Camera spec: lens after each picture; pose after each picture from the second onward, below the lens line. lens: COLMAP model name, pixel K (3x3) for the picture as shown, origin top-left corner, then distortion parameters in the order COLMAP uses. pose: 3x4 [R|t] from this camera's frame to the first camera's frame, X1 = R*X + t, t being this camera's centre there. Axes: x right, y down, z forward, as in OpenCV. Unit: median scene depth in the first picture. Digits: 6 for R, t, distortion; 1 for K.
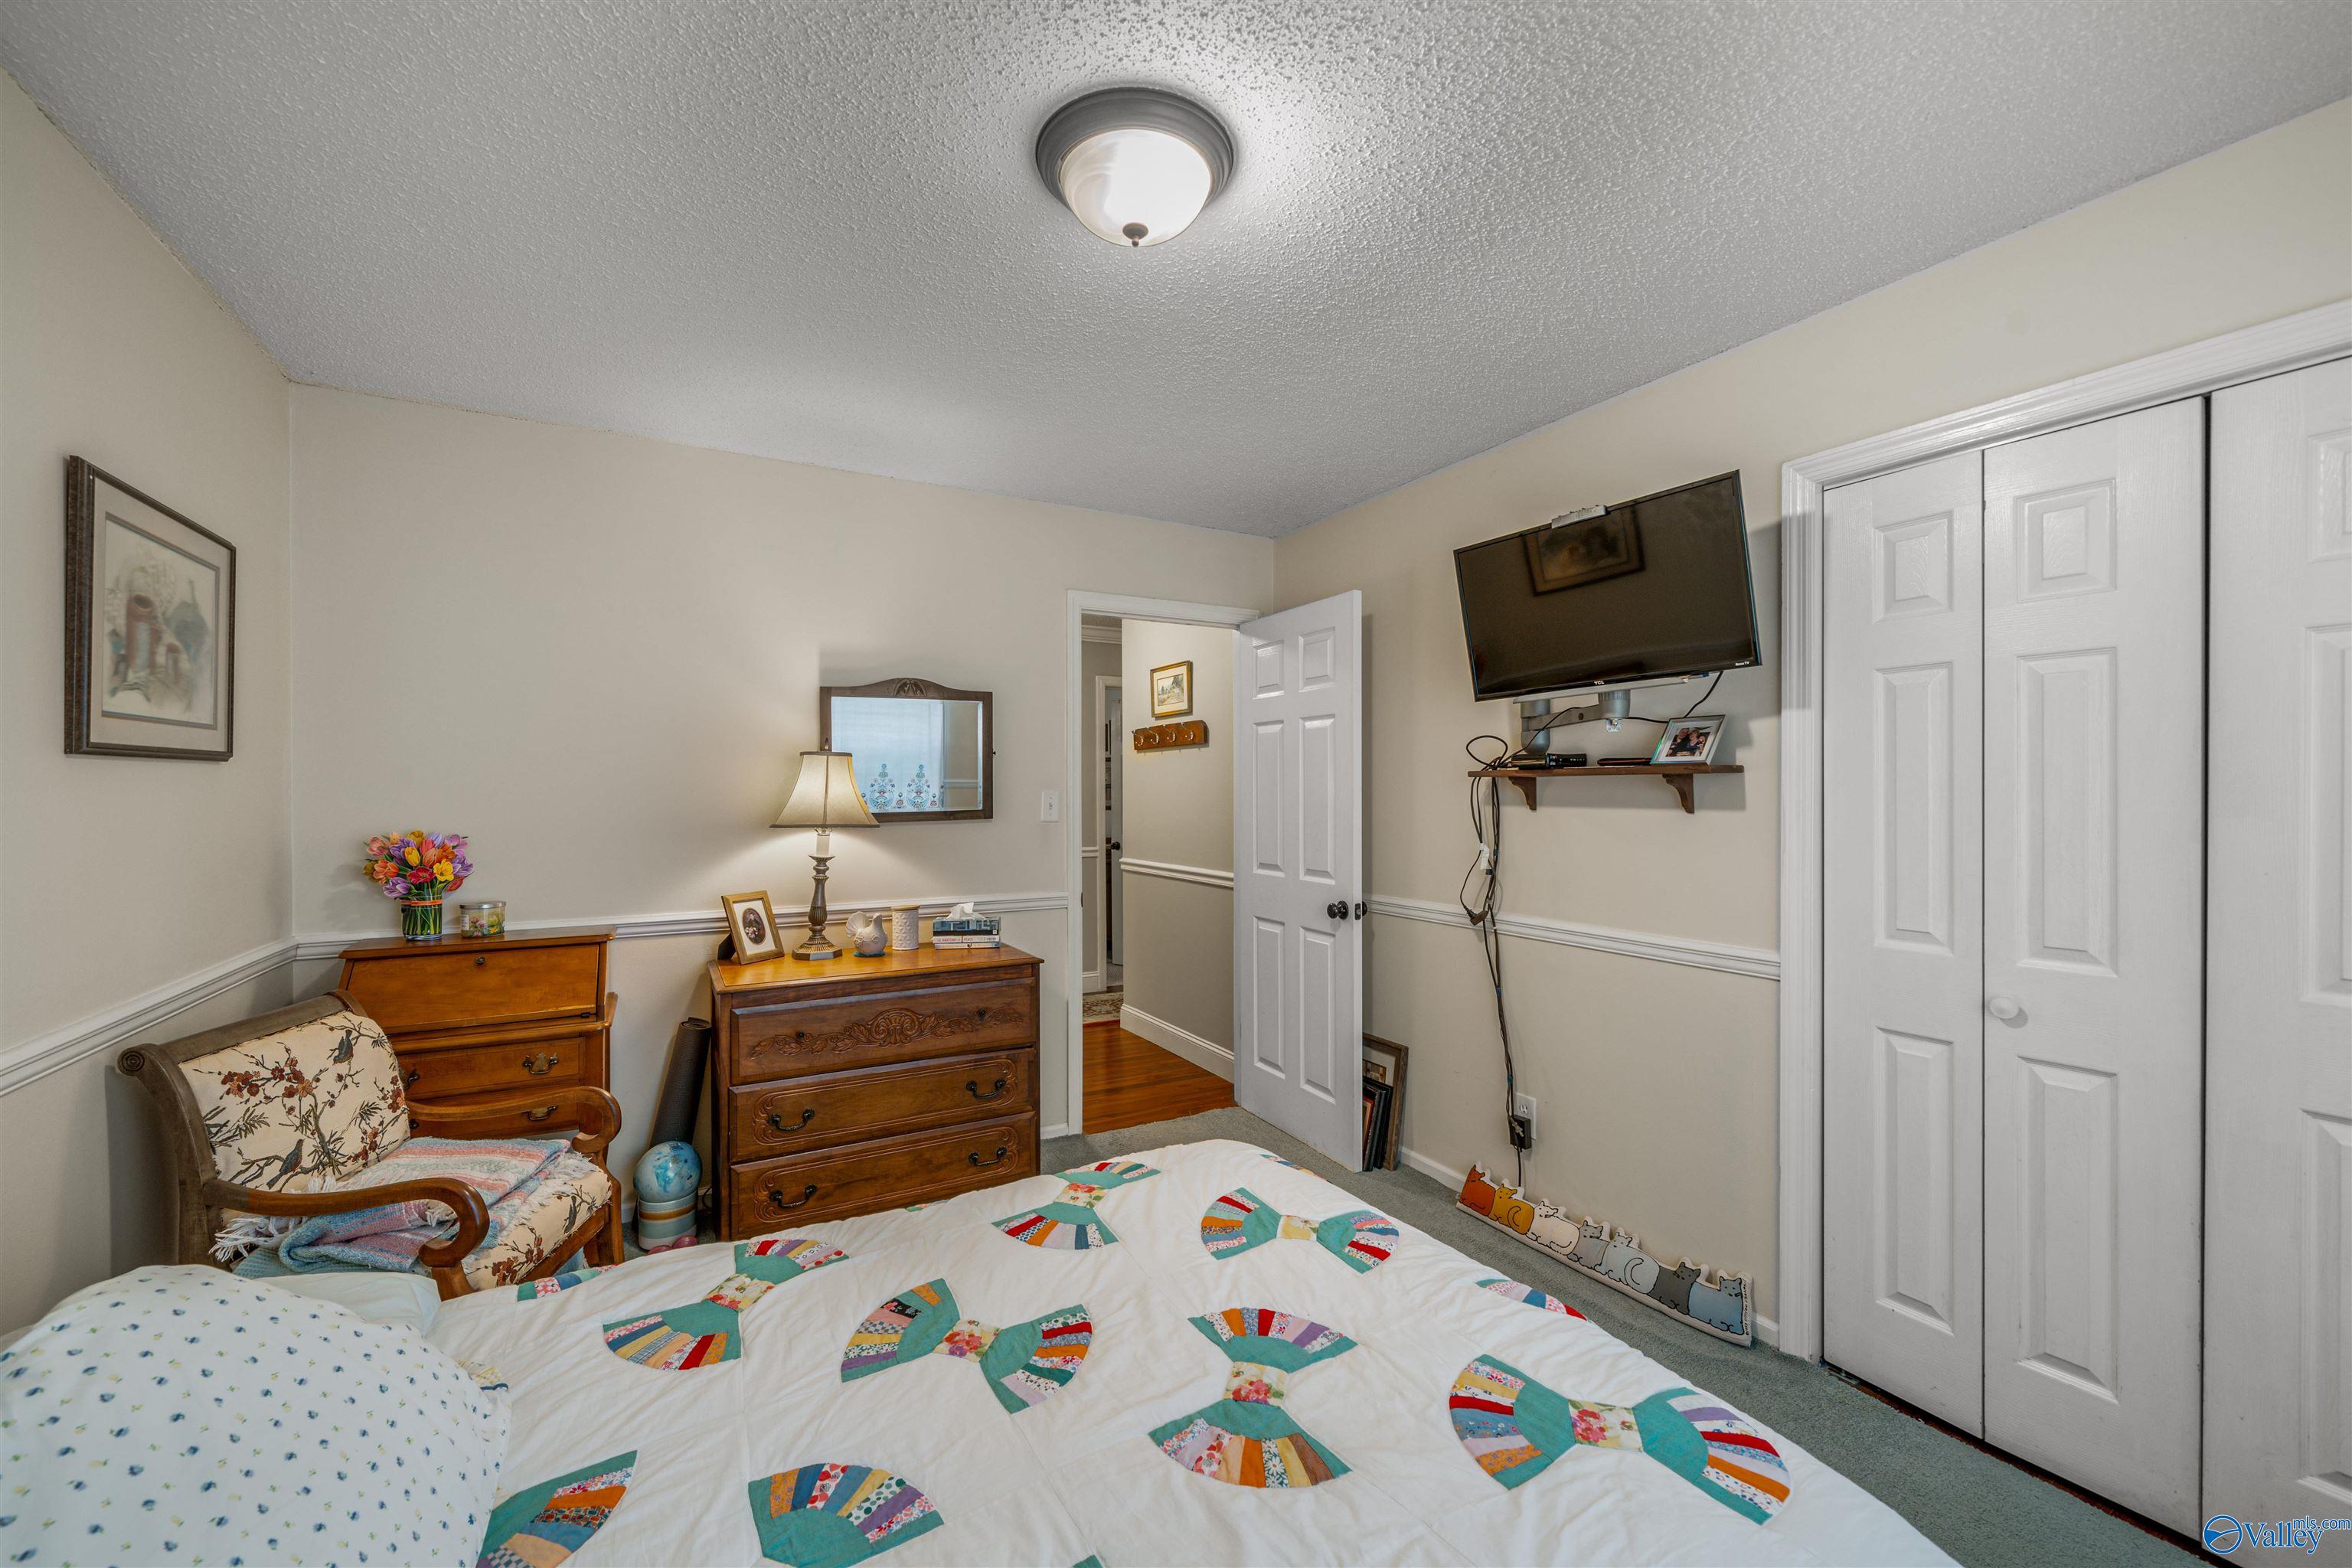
lens RADIAL K [[922.5, 0, 1166.5], [0, 922.5, 792.3], [0, 0, 1]] dist [-0.002409, -0.000258]
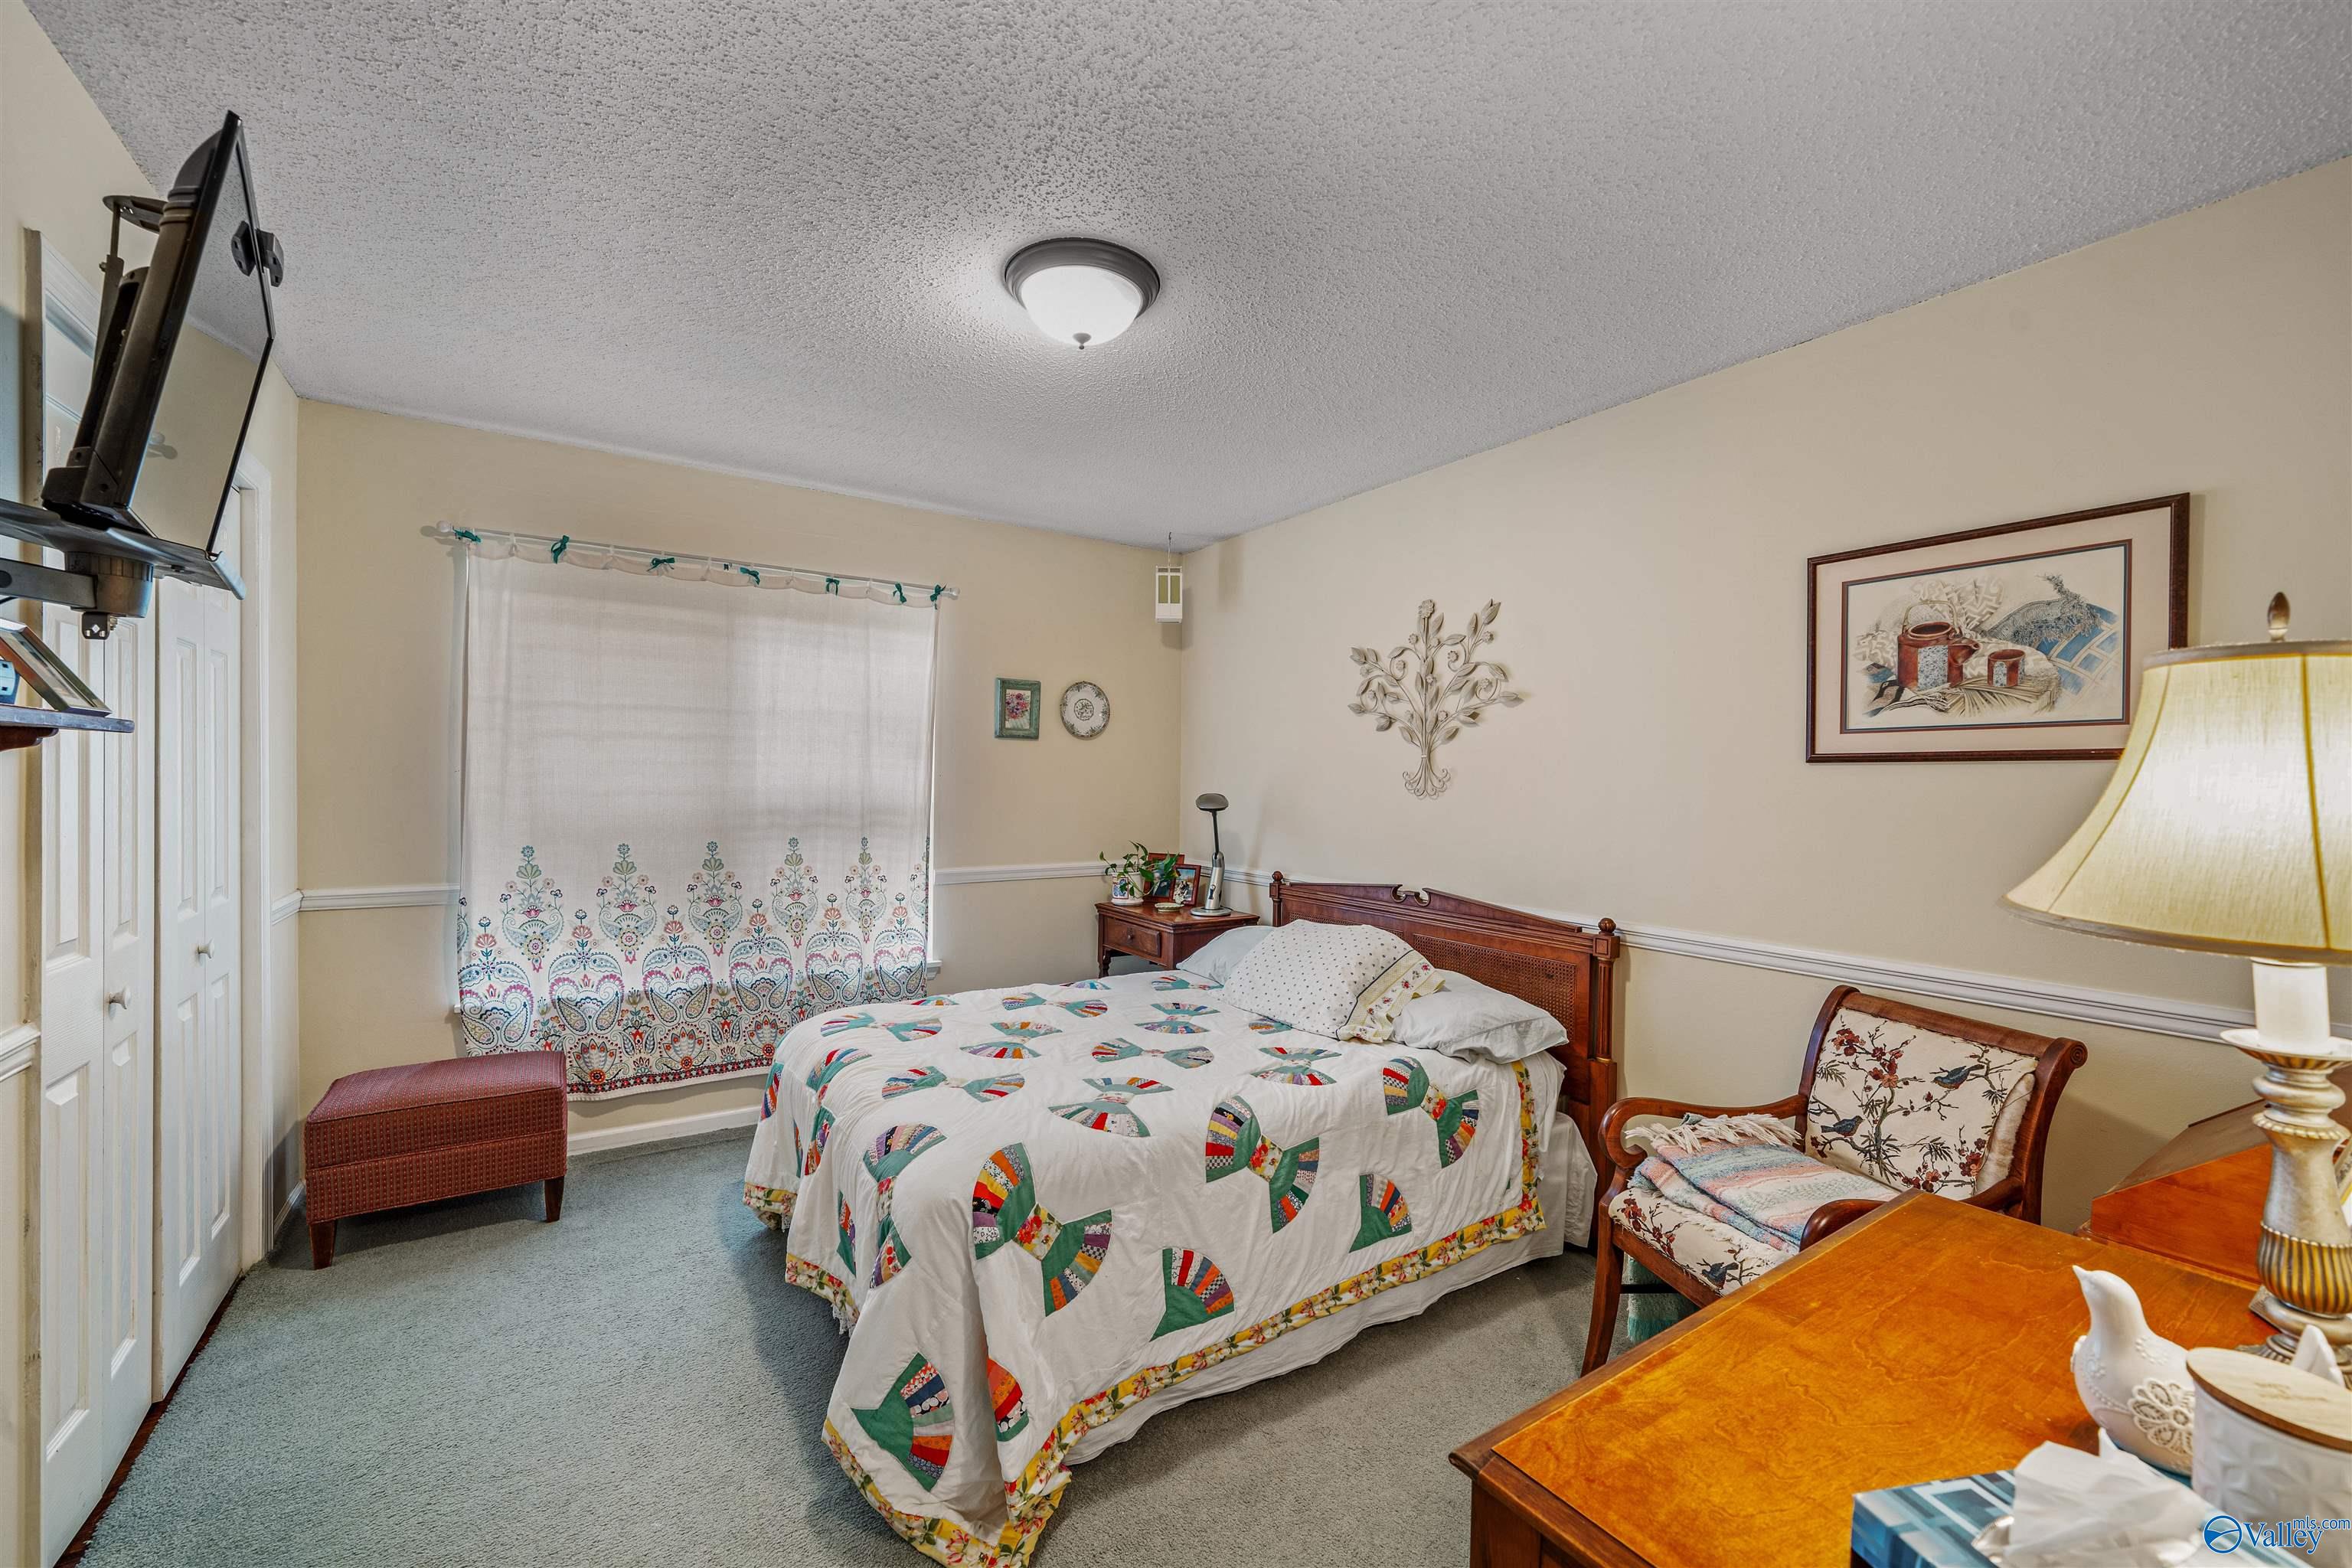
lens RADIAL K [[922.5, 0, 1166.5], [0, 922.5, 792.3], [0, 0, 1]] dist [-0.002409, -0.000258]
pose [[-0.997182, -0.013609, -0.073770, -0.058164], [-0.014764, 0.999776, 0.015137, -0.001701], [0.073547, 0.016184, -0.997160, 1.990590]]
